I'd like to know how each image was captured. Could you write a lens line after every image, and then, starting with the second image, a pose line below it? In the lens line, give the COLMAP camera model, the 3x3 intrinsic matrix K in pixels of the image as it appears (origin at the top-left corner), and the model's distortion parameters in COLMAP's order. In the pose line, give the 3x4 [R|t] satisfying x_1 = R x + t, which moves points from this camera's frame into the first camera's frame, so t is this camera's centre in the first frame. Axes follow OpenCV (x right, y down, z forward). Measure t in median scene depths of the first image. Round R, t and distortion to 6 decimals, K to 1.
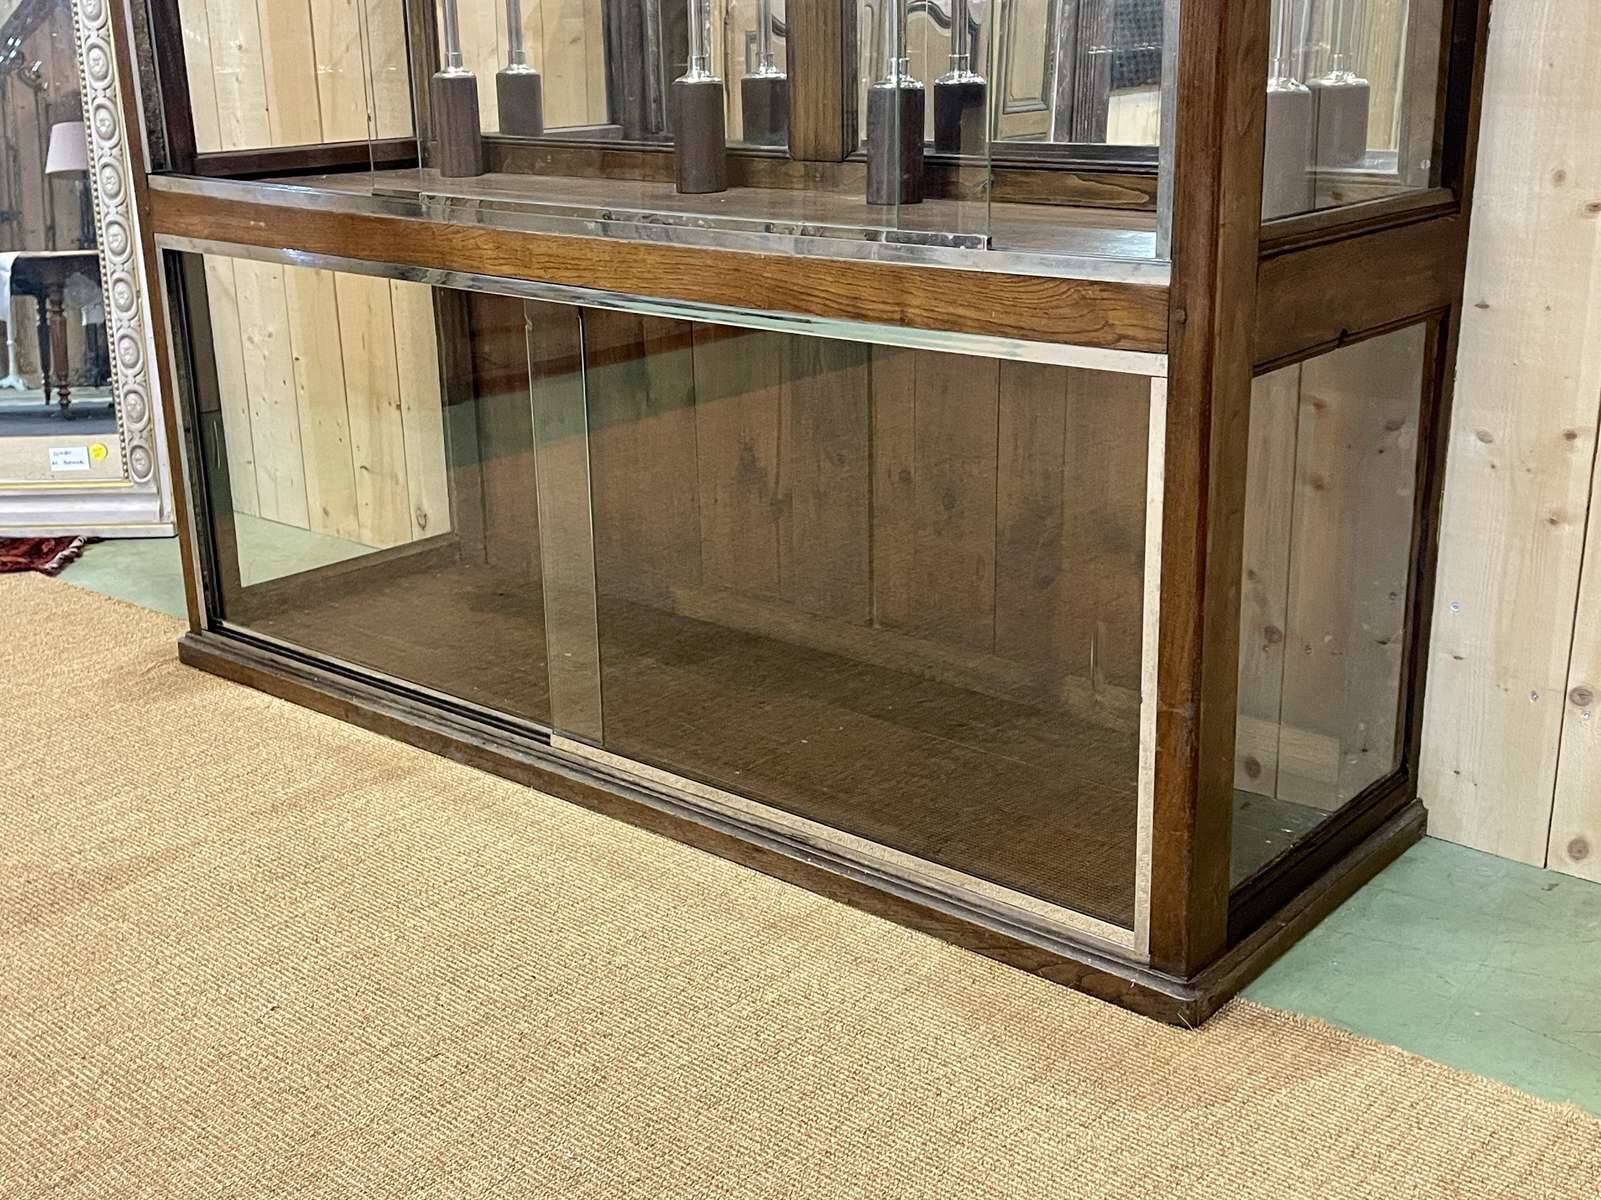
lens RADIAL K [[1880.9, 0, 789.4], [0, 1880.9, 604.6], [0, 0, 1]] dist [0.063231, 0.000000]
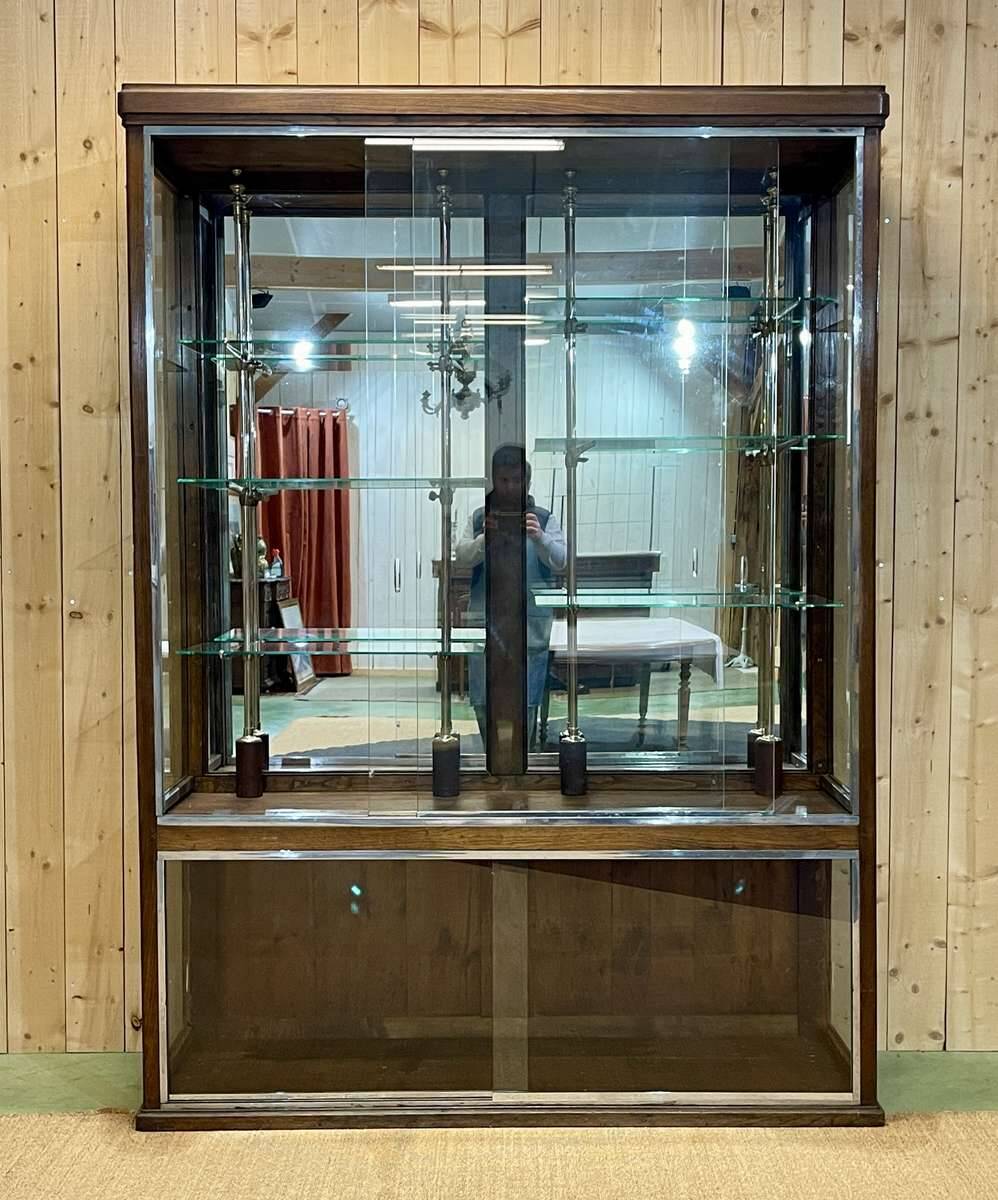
lens RADIAL K [[1712.7, 0, 518.9], [0, 1712.7, 608.9], [0, 0, 1]] dist [0.050917, 0.000000]
pose [[0.748057, -0.017356, 0.663408, -1.240574], [0.189307, 0.963704, -0.188249, -0.068042], [-0.636061, 0.266409, 0.724191, -0.373888]]
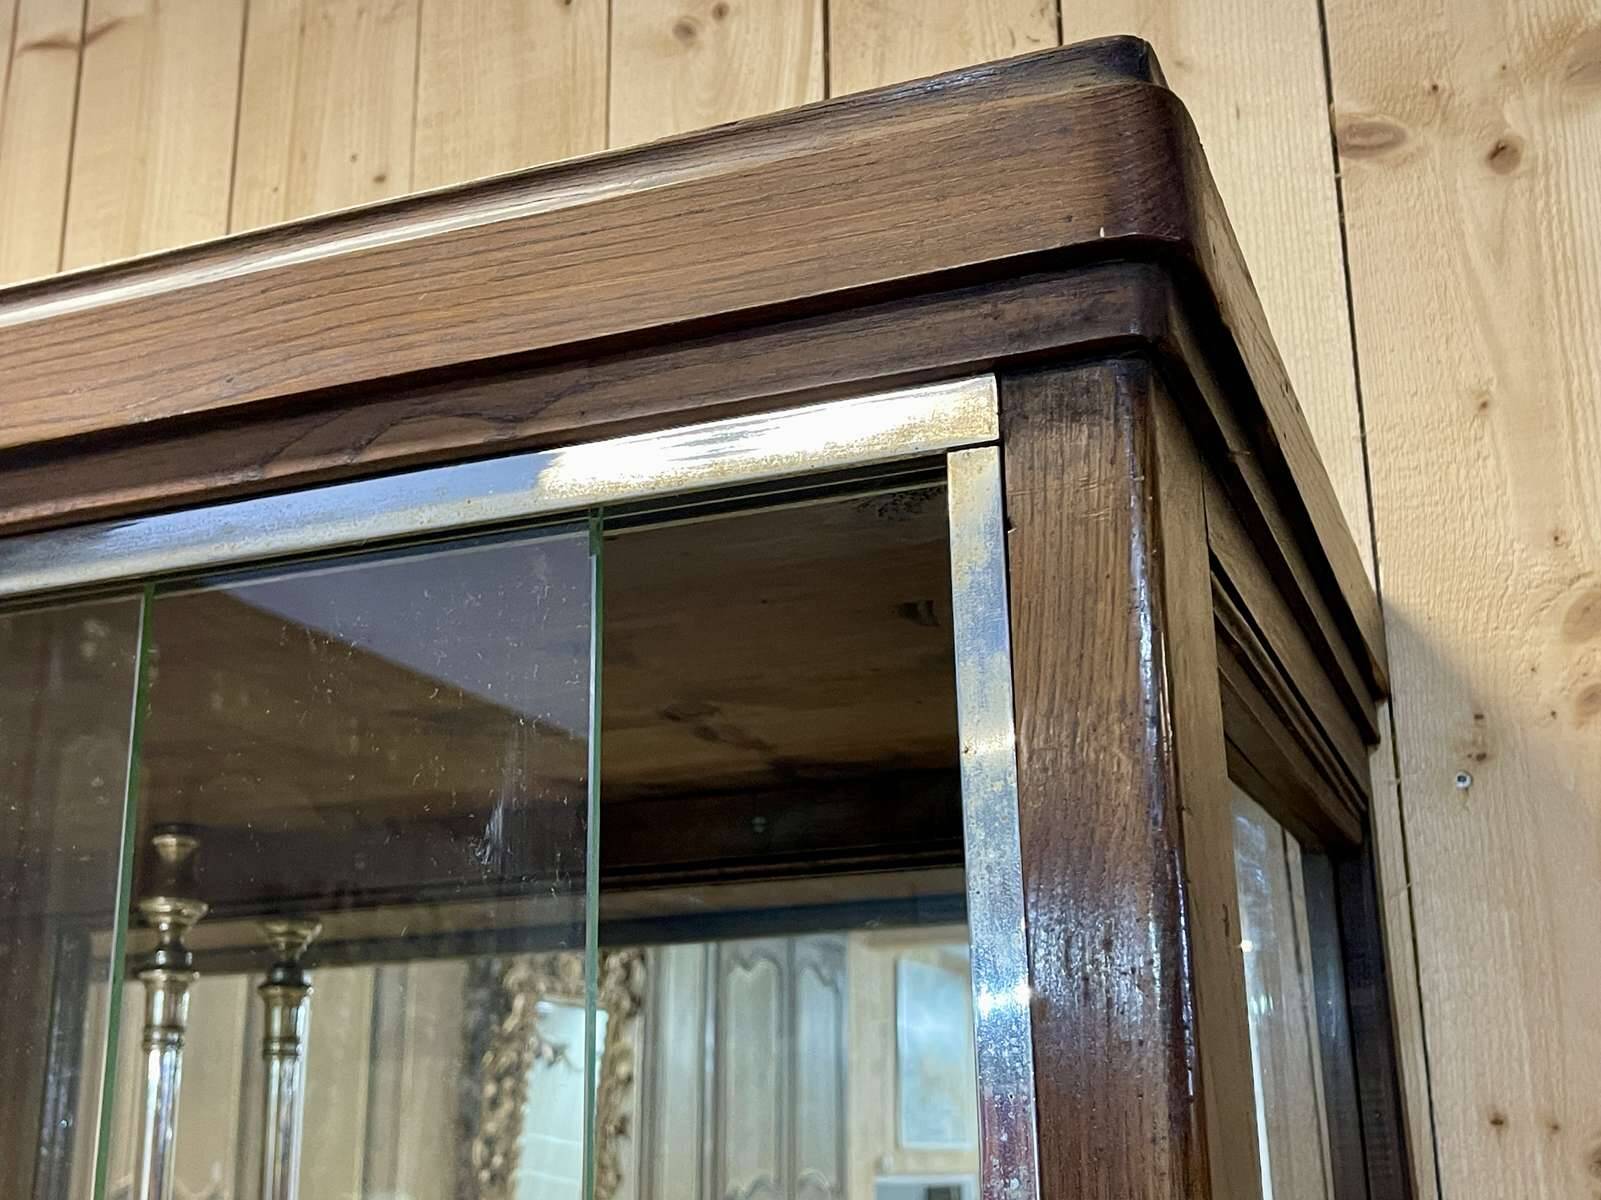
lens RADIAL K [[1880.9, 0, 812.1], [0, 1880.9, 599.2], [0, 0, 1]] dist [0.063231, 0.000000]
pose [[0.942301, 0.099721, 0.319571, 0.035299], [0.101505, 0.824556, -0.556601, -0.624914], [-0.319009, 0.556923, 0.766857, 0.349558]]
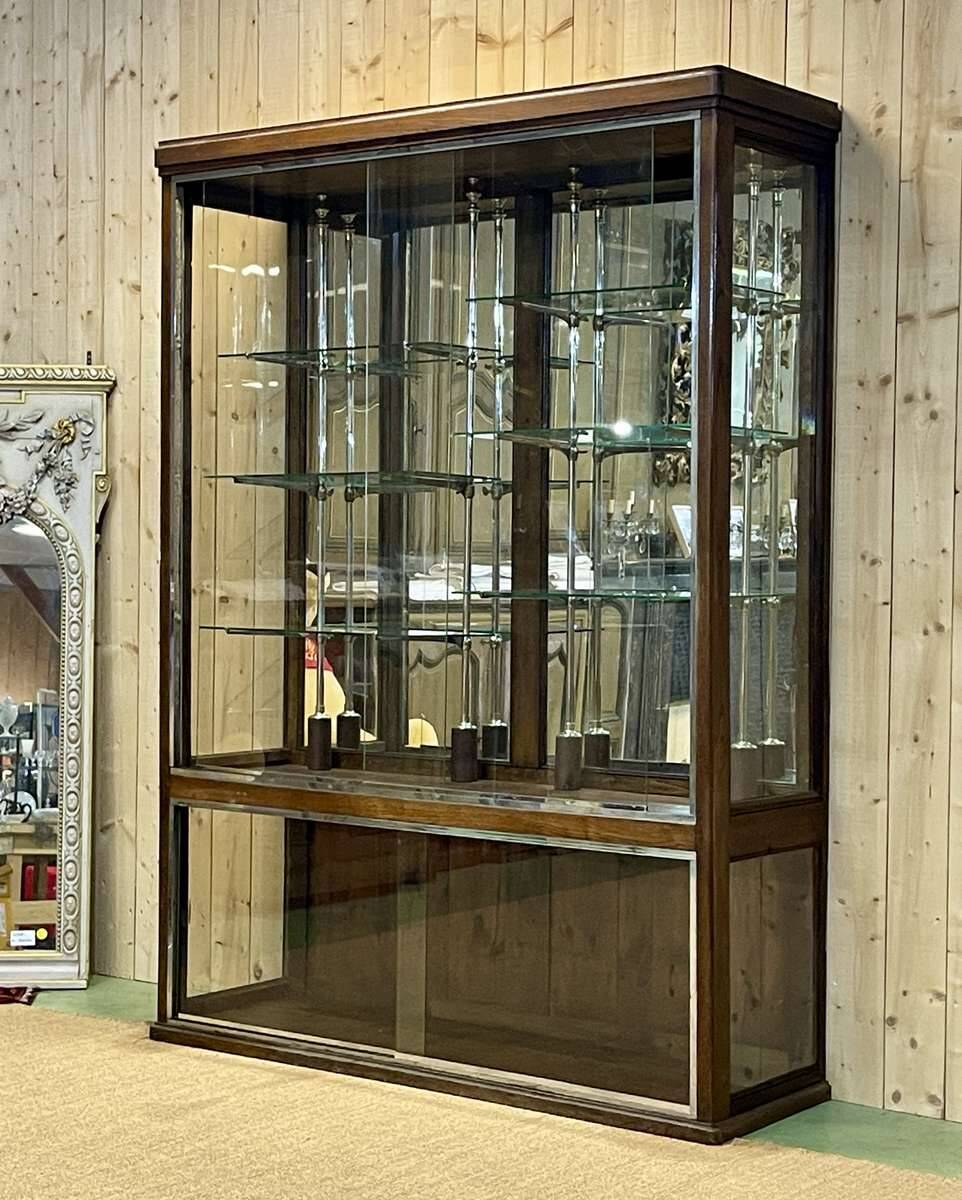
lens RADIAL K [[2358.9, 0, 415.0], [0, 2358.9, 602.7], [0, 0, 1]] dist [0.120478, 0.000000]
pose [[0.998252, 0.027553, 0.052279, -0.251742], [-0.011616, 0.958882, -0.283568, 0.324218], [-0.057942, 0.282465, 0.957526, -1.515195]]
